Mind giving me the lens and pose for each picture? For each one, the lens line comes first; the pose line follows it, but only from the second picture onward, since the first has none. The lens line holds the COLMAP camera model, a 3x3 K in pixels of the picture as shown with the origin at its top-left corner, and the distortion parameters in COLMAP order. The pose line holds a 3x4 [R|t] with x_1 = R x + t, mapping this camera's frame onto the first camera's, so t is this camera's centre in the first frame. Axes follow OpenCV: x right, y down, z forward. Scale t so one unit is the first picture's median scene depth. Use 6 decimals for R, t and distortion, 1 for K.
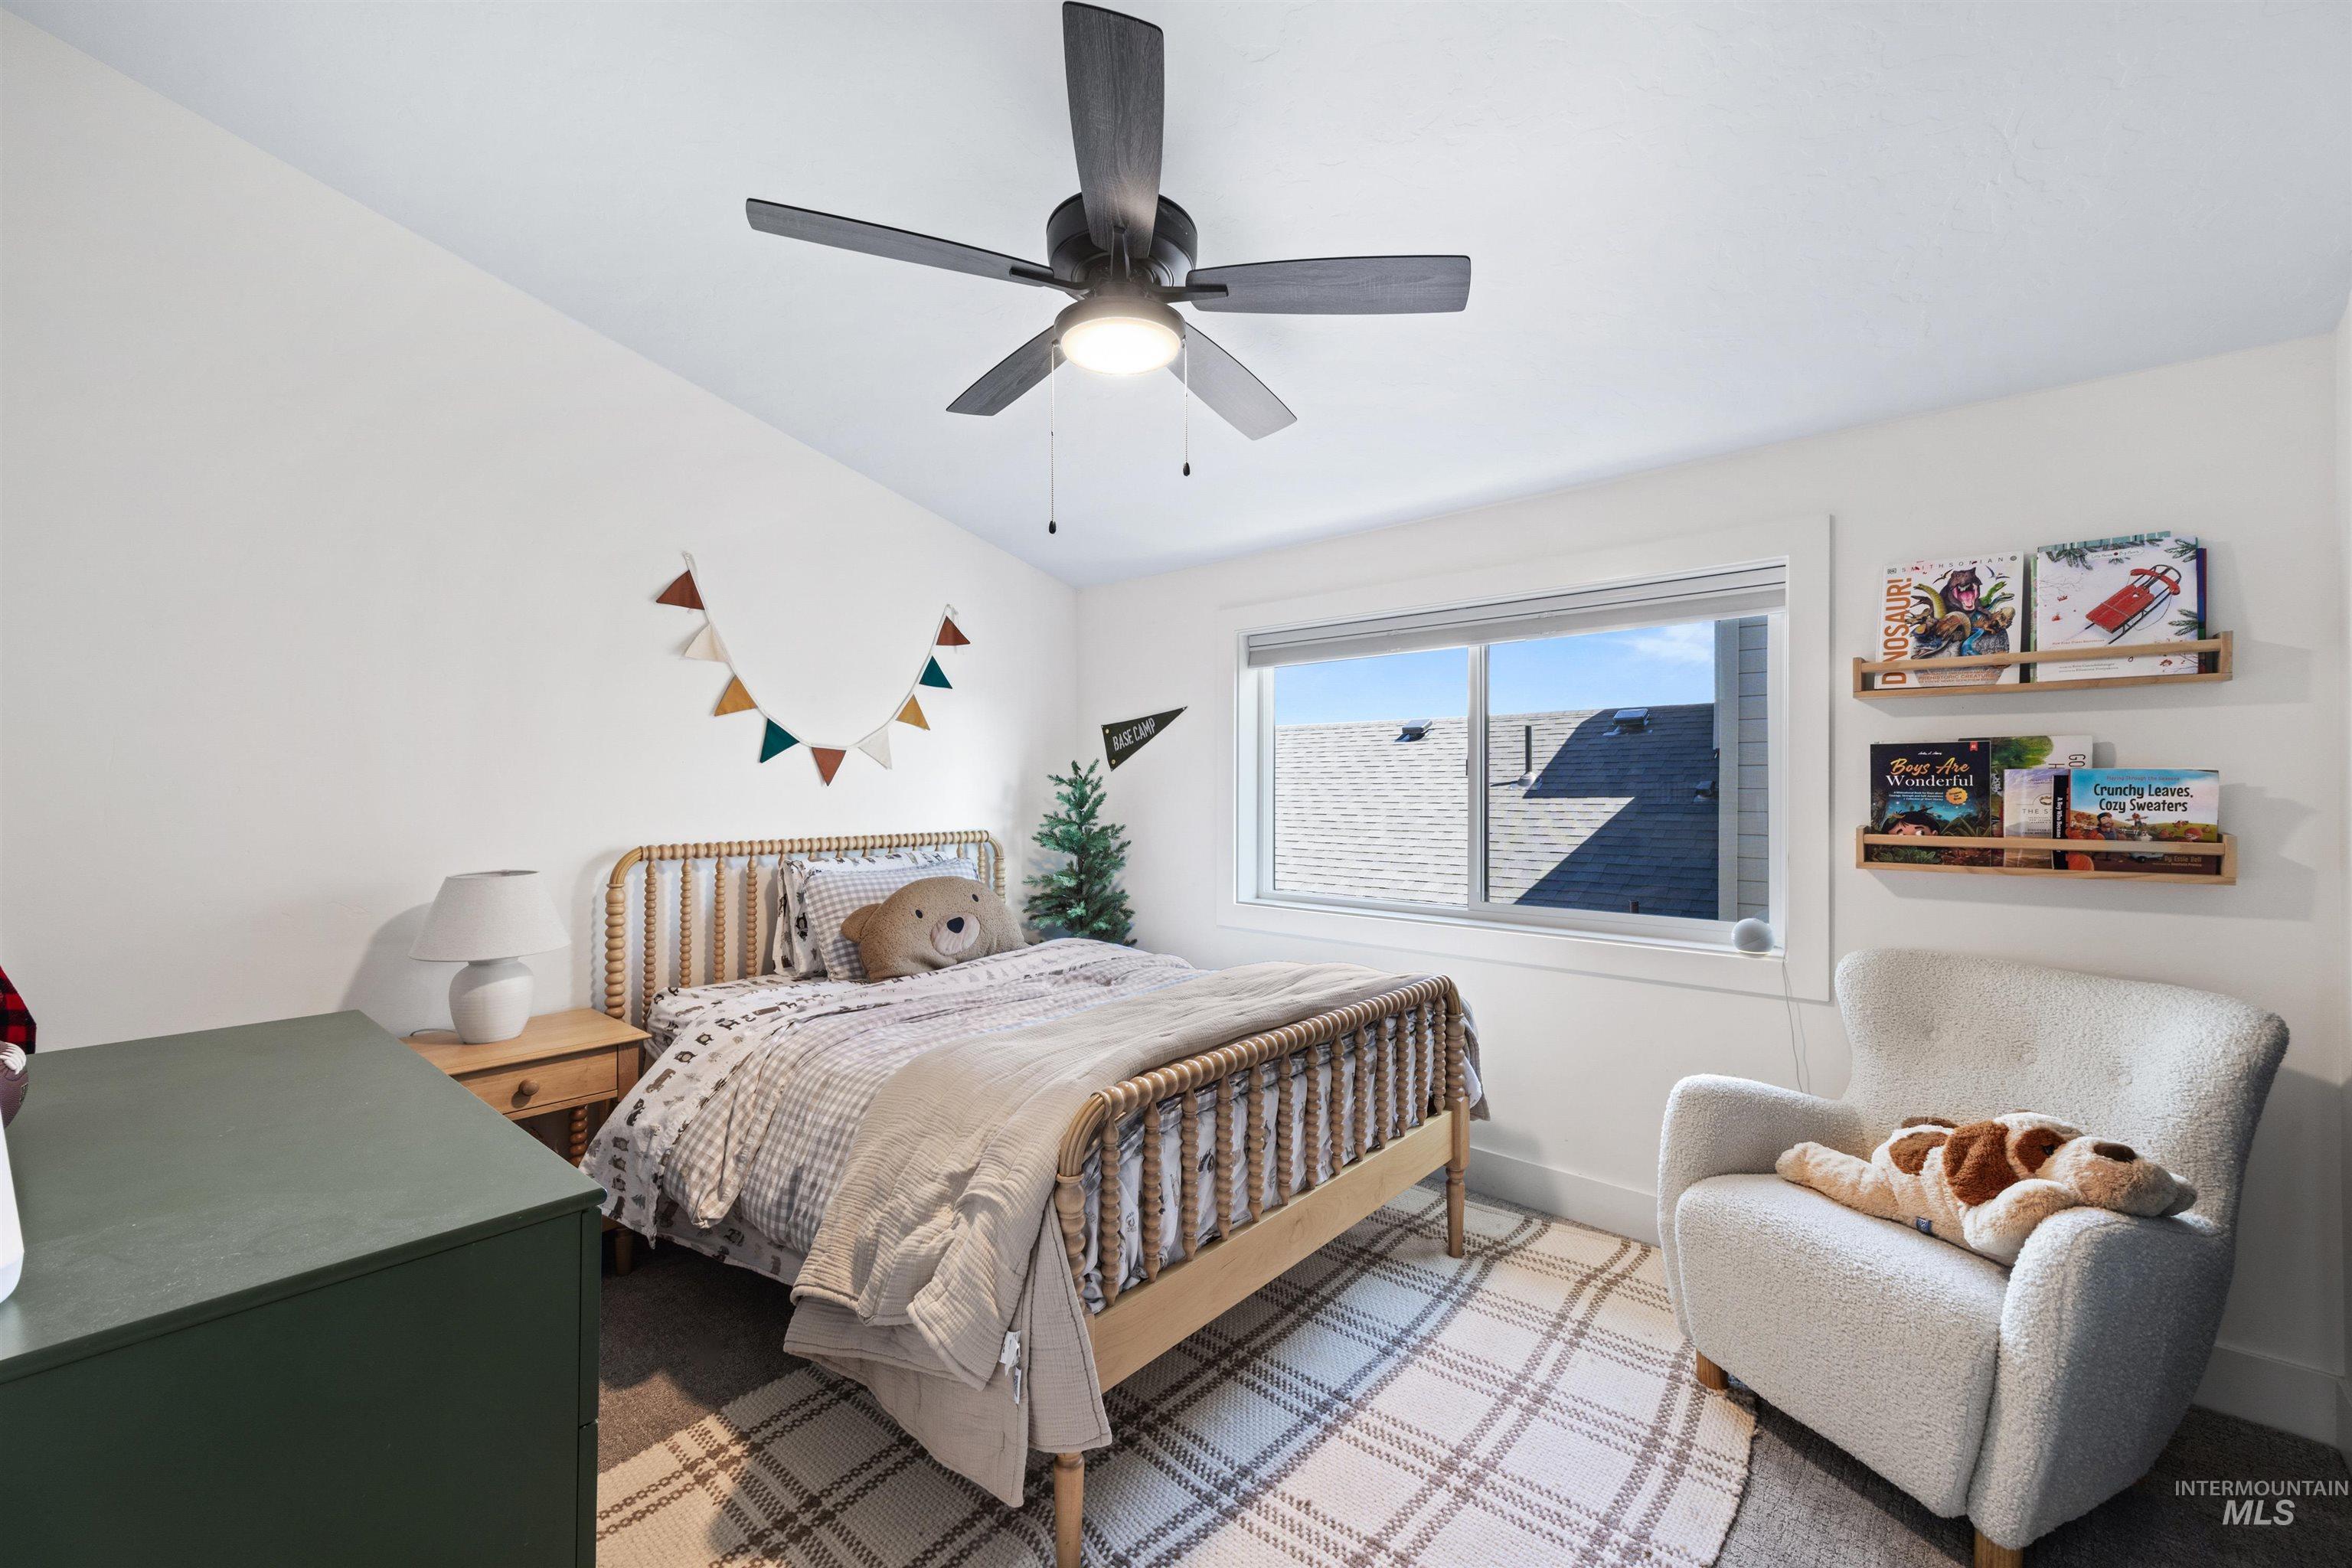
lens RADIAL K [[895.1, 0, 1172.3], [0, 895.1, 778.5], [0, 0, 1]] dist [0.000697, 0.000188]
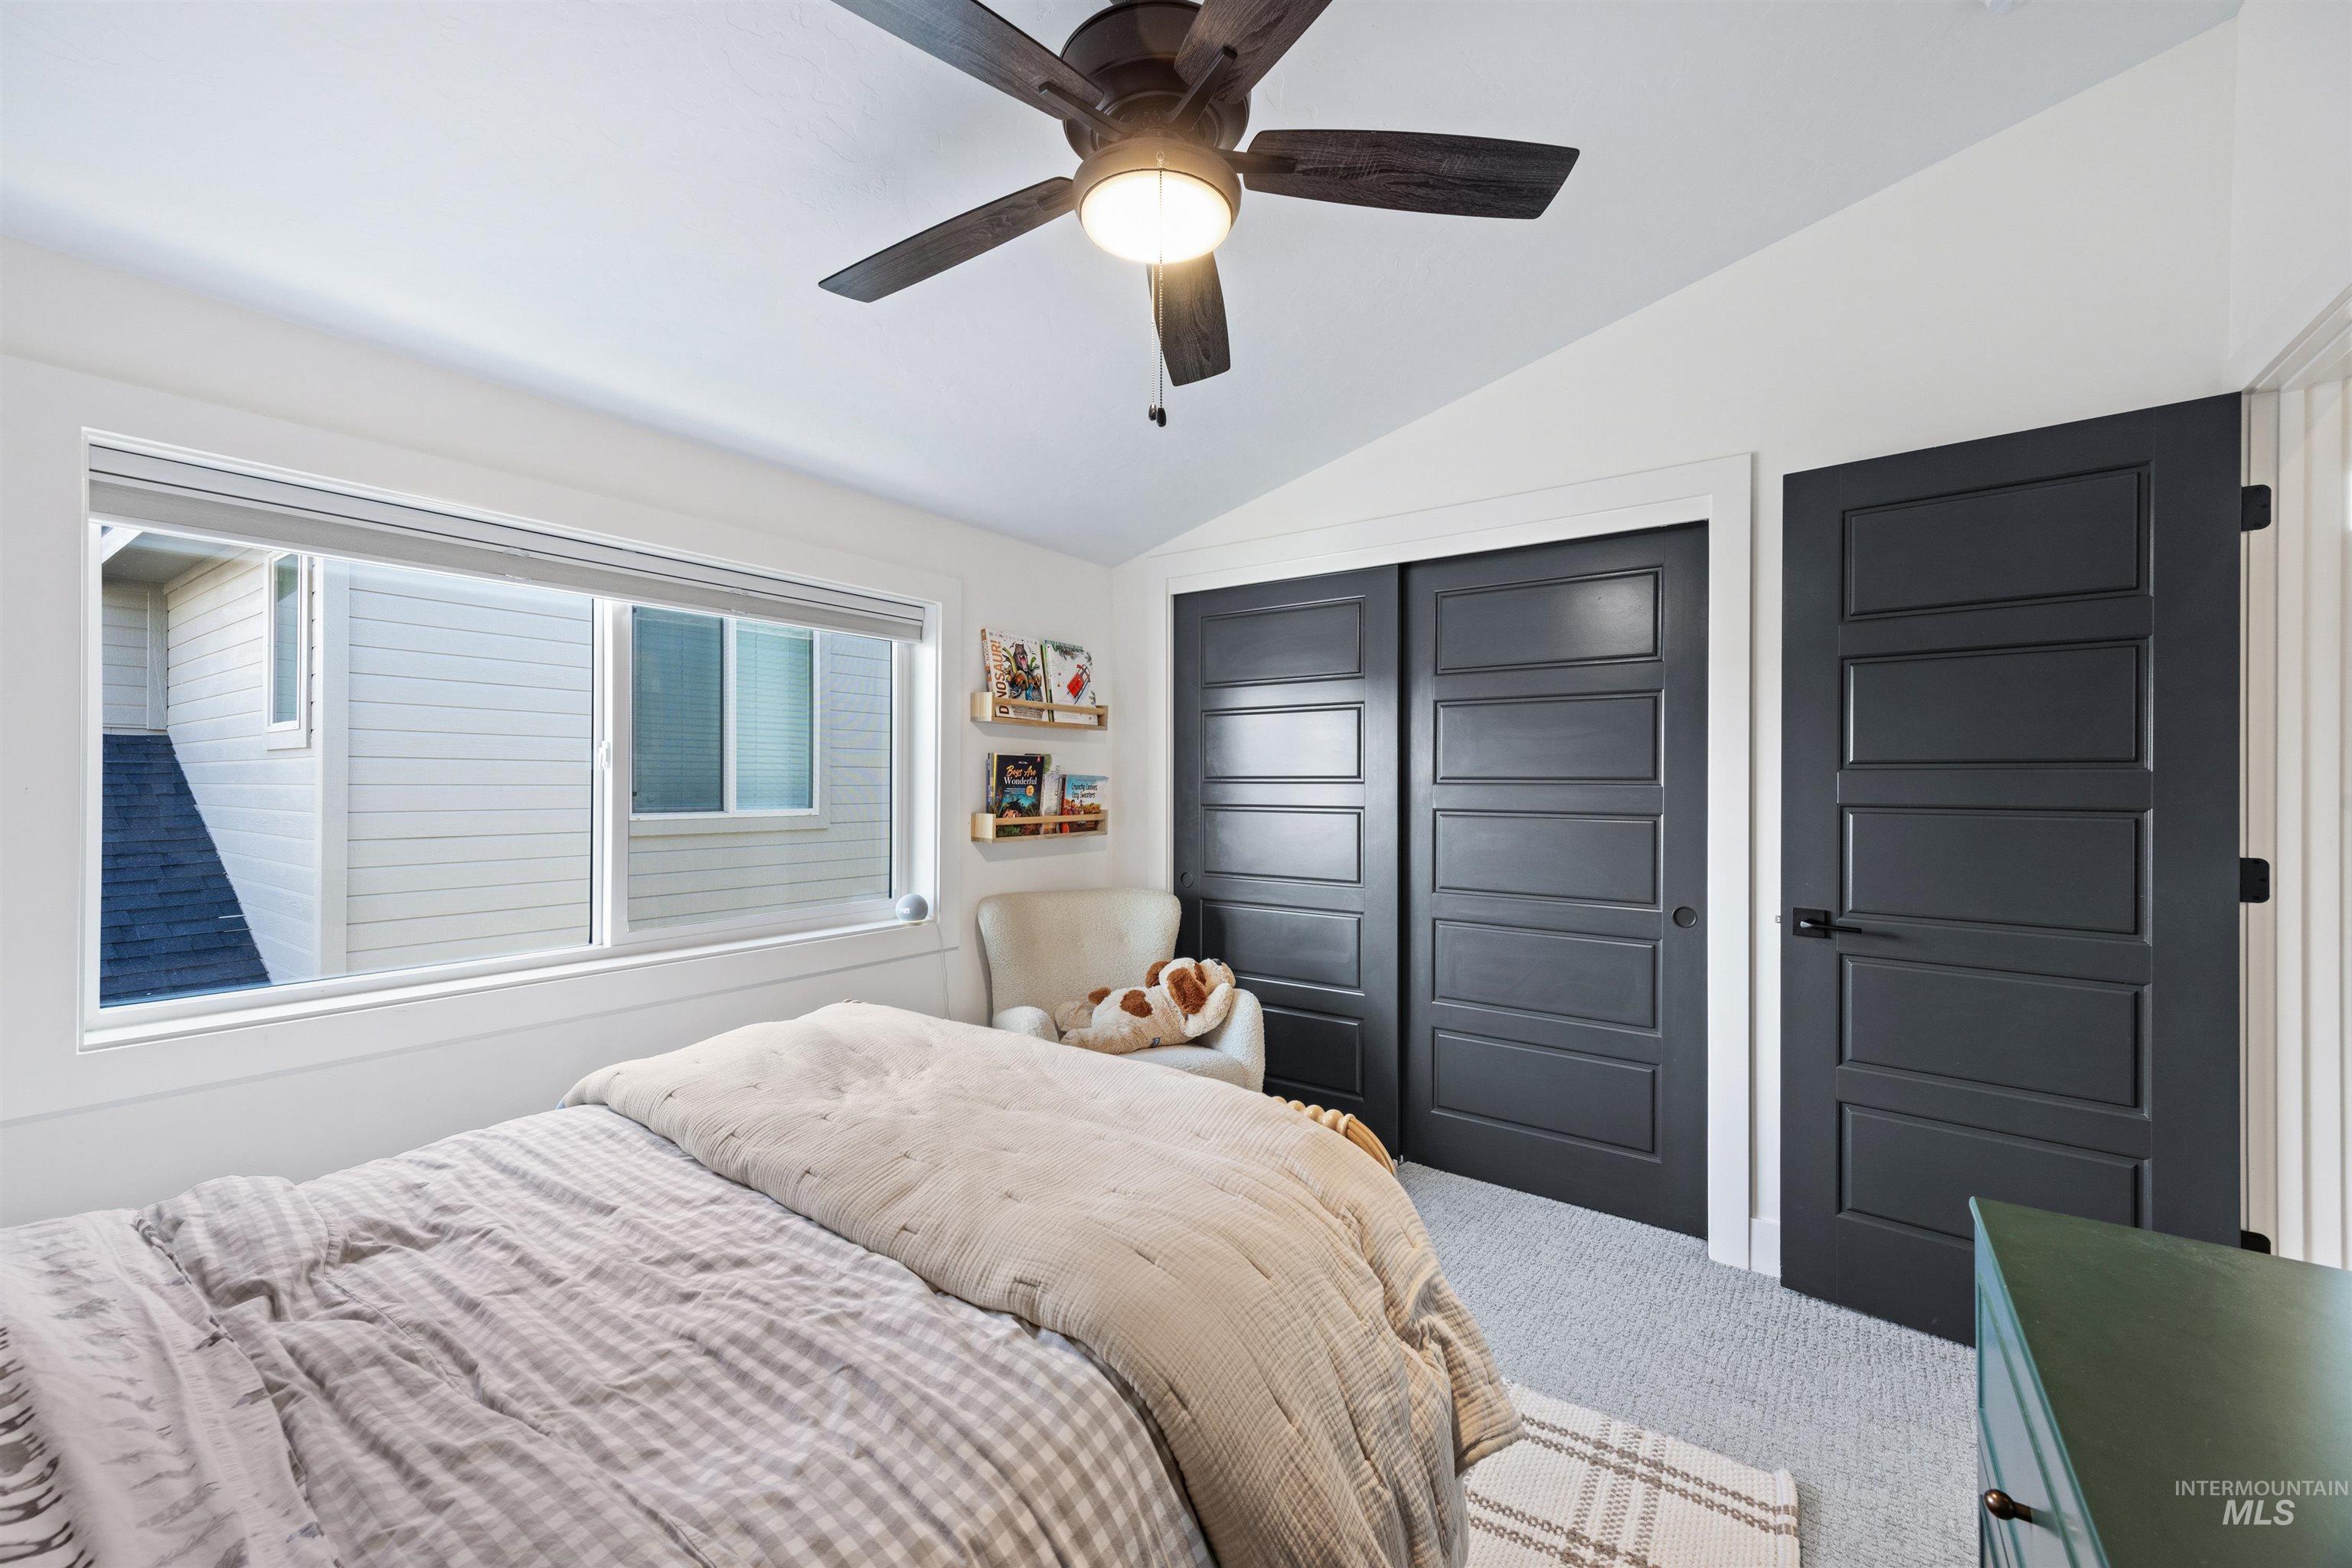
lens RADIAL K [[895.1, 0, 1172.3], [0, 895.1, 778.5], [0, 0, 1]] dist [0.000697, 0.000188]
pose [[-0.053763, 0.003022, 0.998549, -0.699495], [-0.017080, 0.999846, -0.003945, 0.000142], [-0.998408, -0.017267, -0.053703, 0.859904]]
